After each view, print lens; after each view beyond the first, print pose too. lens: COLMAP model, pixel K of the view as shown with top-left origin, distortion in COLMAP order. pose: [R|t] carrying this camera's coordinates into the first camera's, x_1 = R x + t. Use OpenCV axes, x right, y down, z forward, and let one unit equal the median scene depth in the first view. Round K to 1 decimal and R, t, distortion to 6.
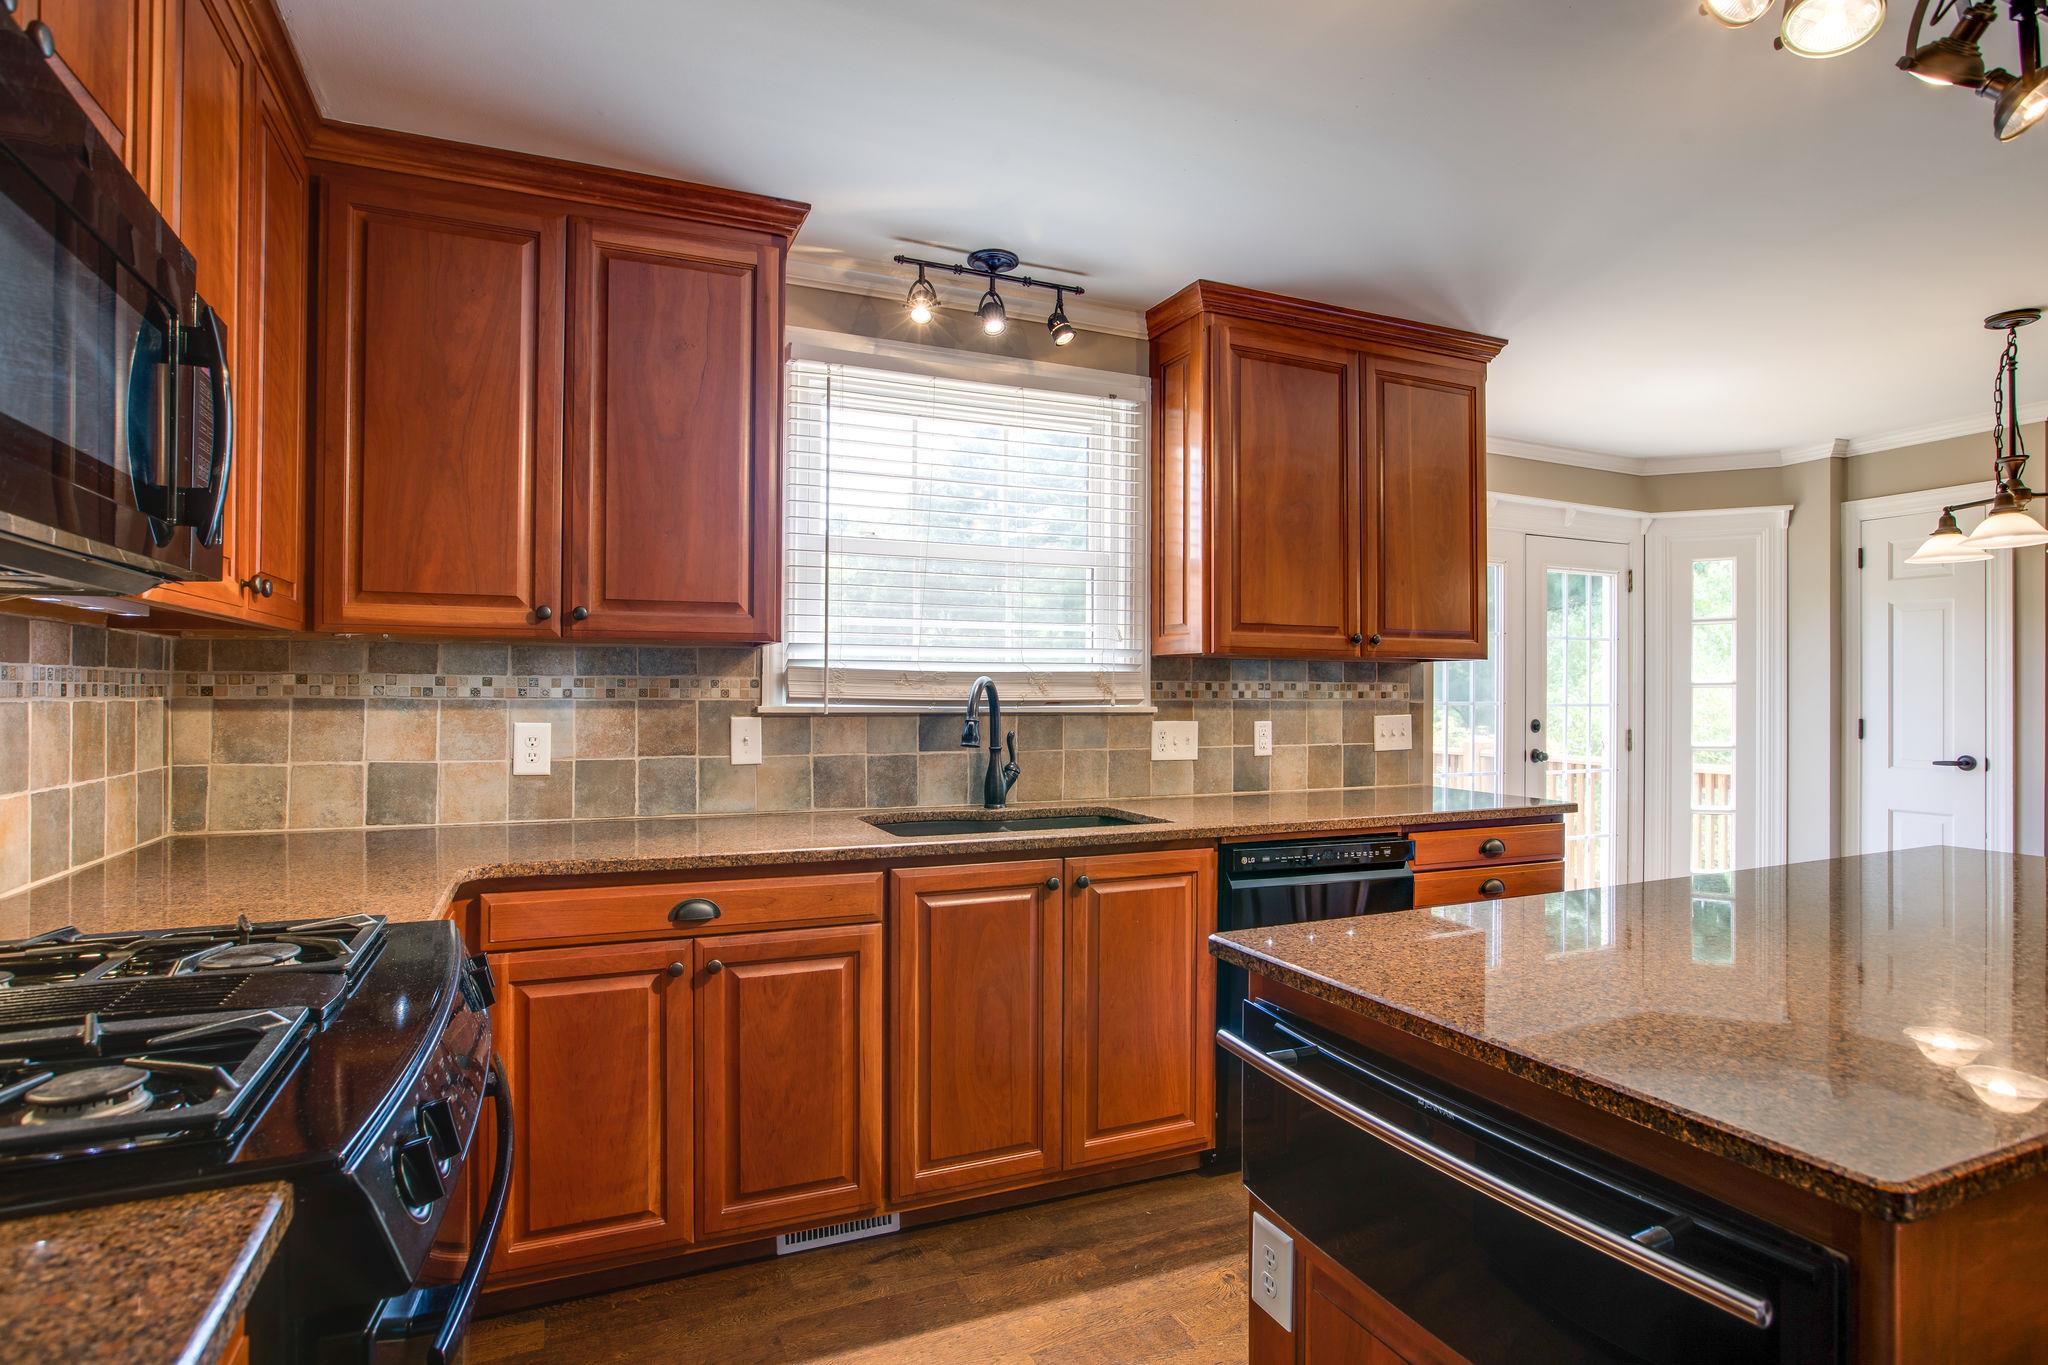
lens RADIAL K [[1052.0, 0, 1025.2], [0, 1052.0, 685.9], [0, 0, 1]] dist [-0.063732, 0.035948]
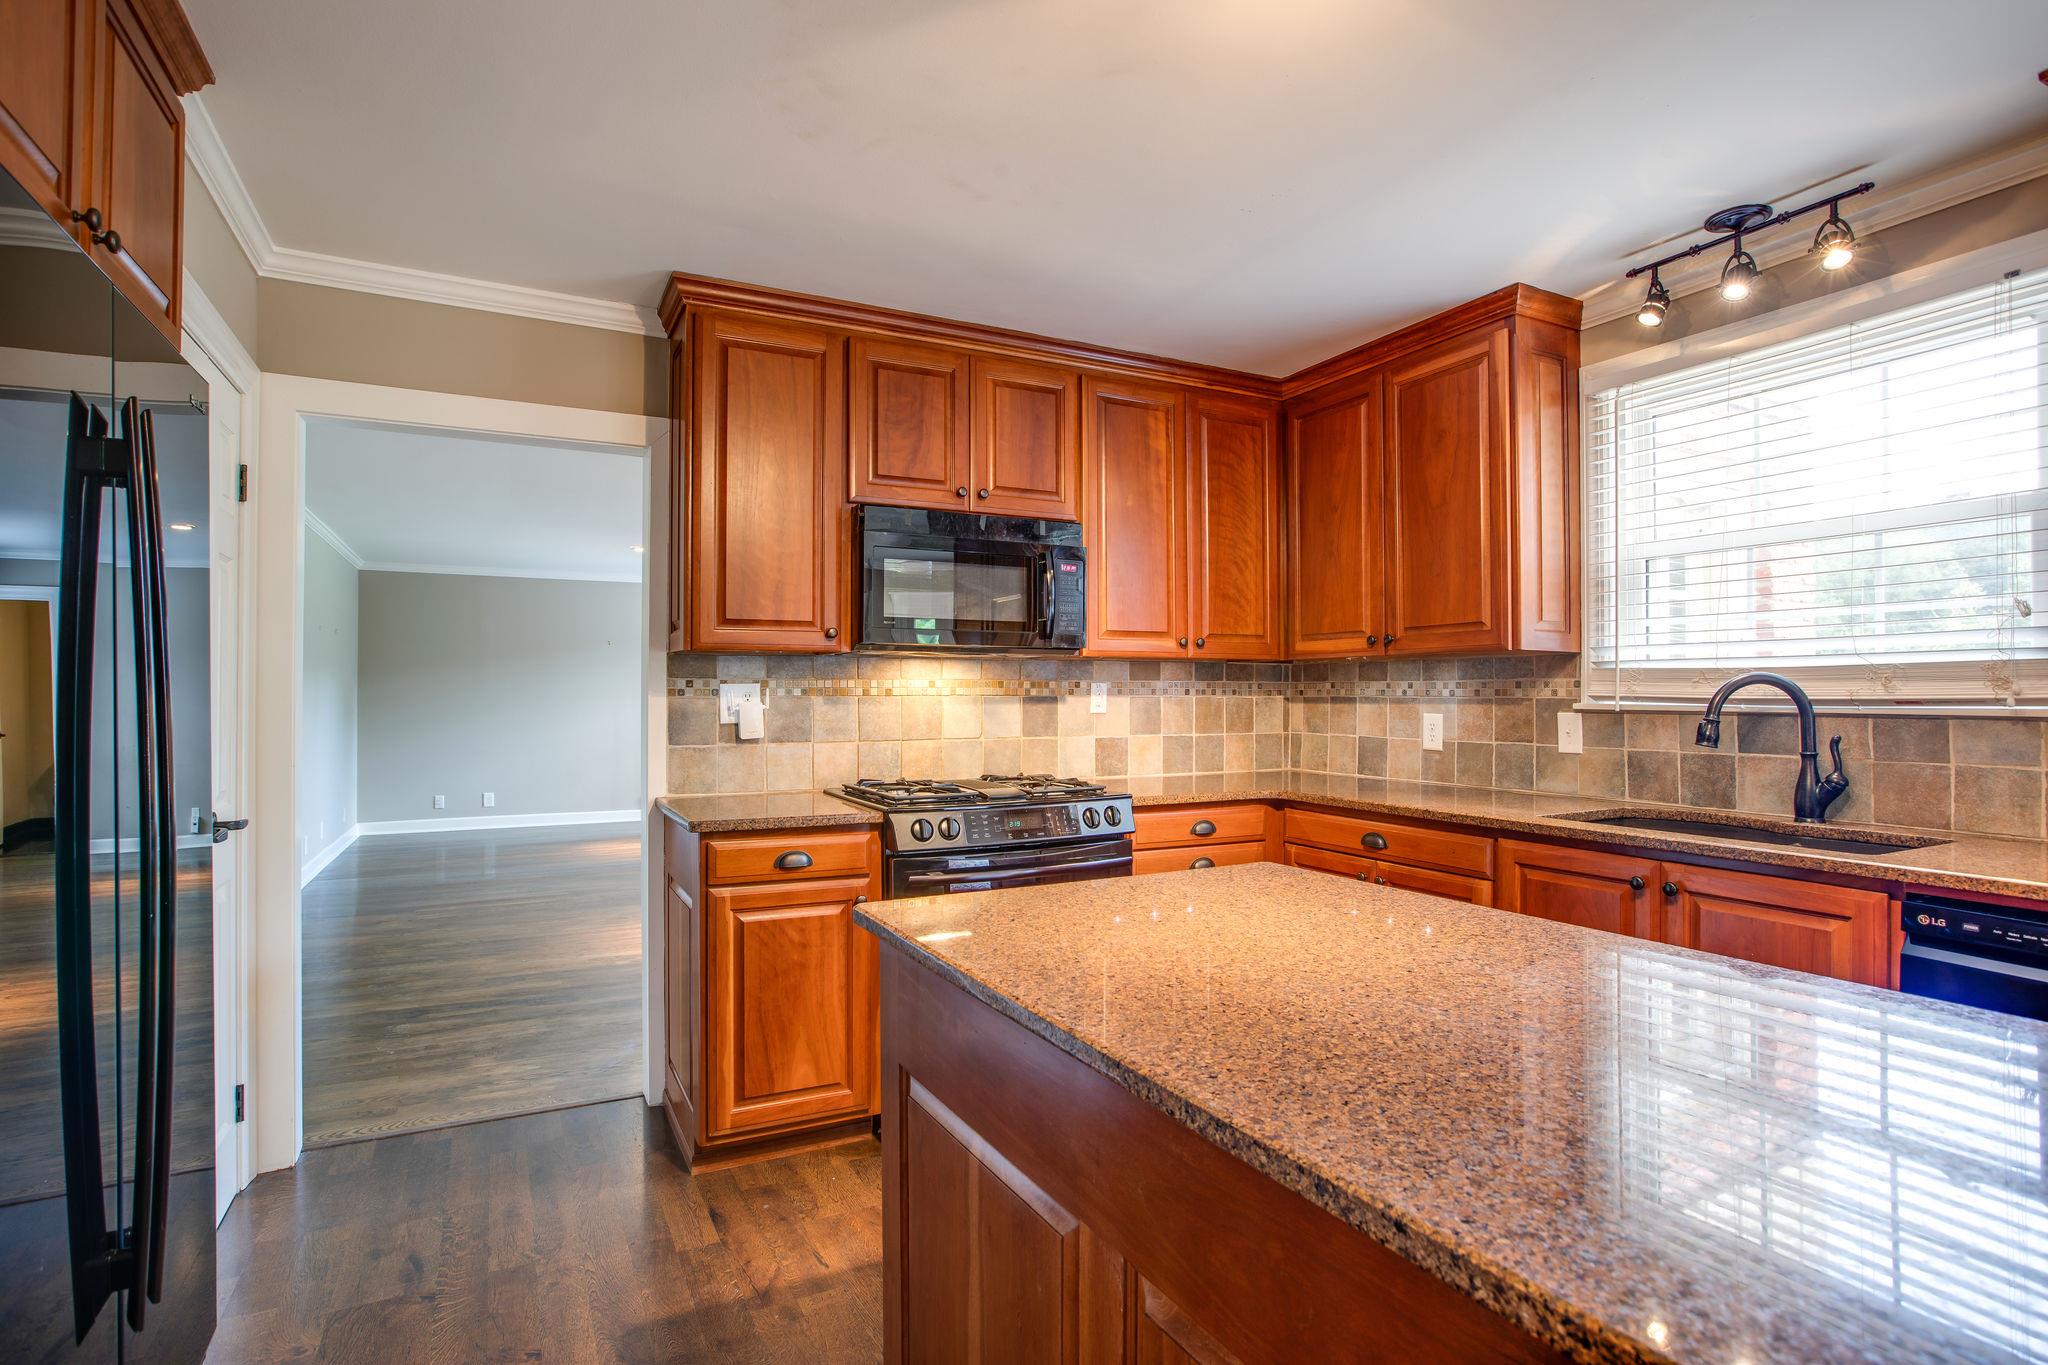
lens RADIAL K [[1021.7, 0, 1013.0], [0, 1021.7, 685.9], [0, 0, 1]] dist [-0.052968, 0.033669]
pose [[0.052339, -0.012493, -0.998551, 0.747385], [0.005425, 0.999911, -0.012226, 0.009394], [0.998615, -0.004778, 0.052402, 0.291866]]
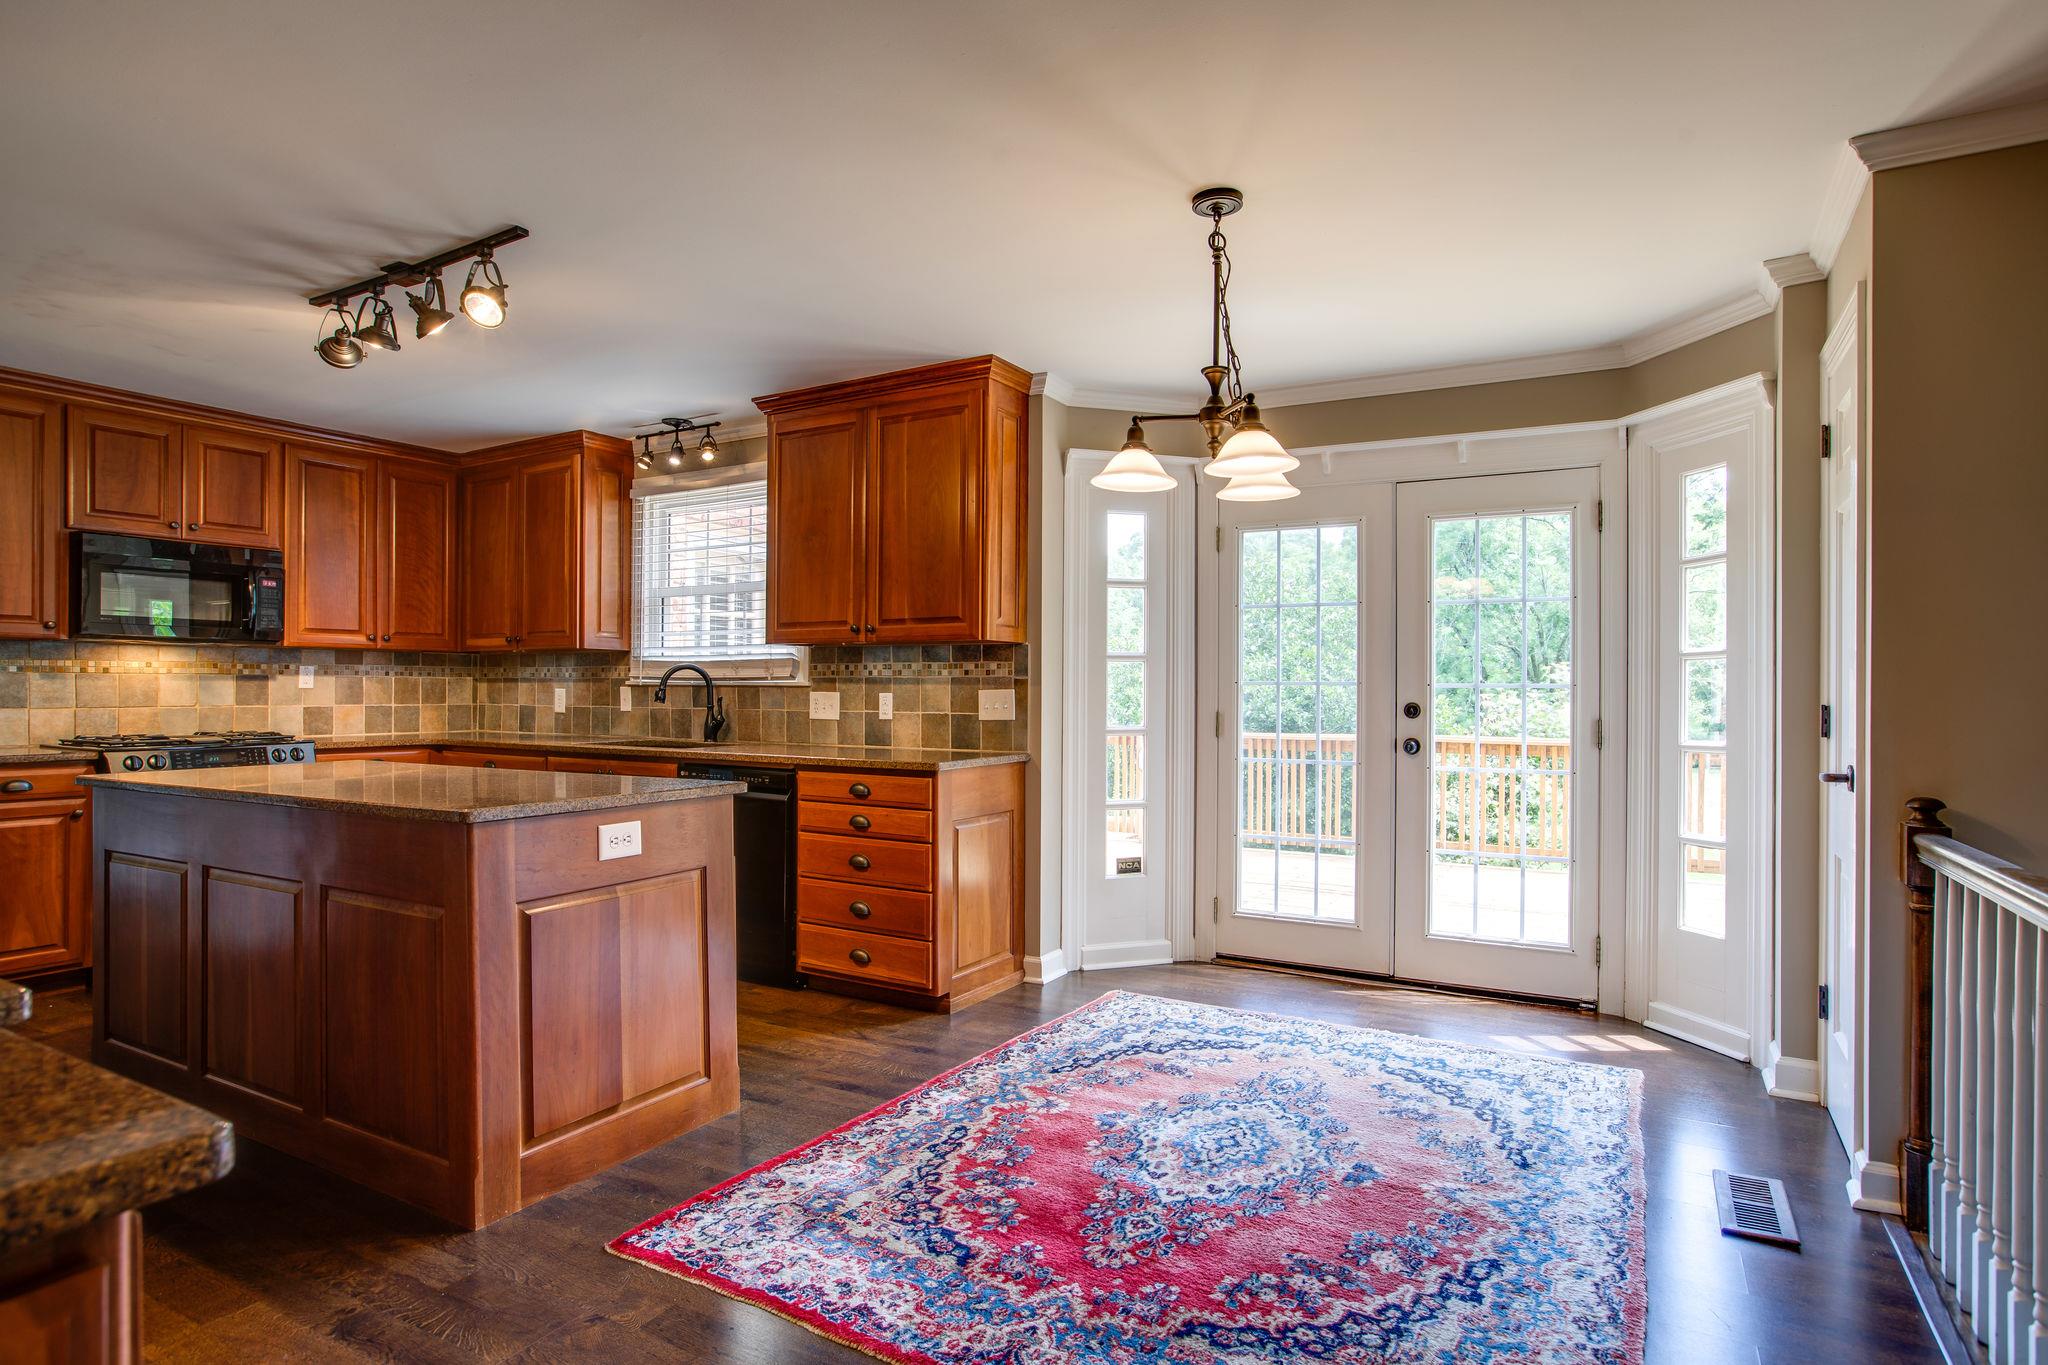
lens RADIAL K [[1099.8, 0, 1021.1], [0, 1099.8, 685.8], [0, 0, 1]] dist [-0.044671, 0.026473]
pose [[0.583821, -0.004402, -0.811870, 1.634937], [0.003304, 0.999990, -0.003046, 0.033115], [0.811875, -0.000904, 0.583830, 0.375000]]
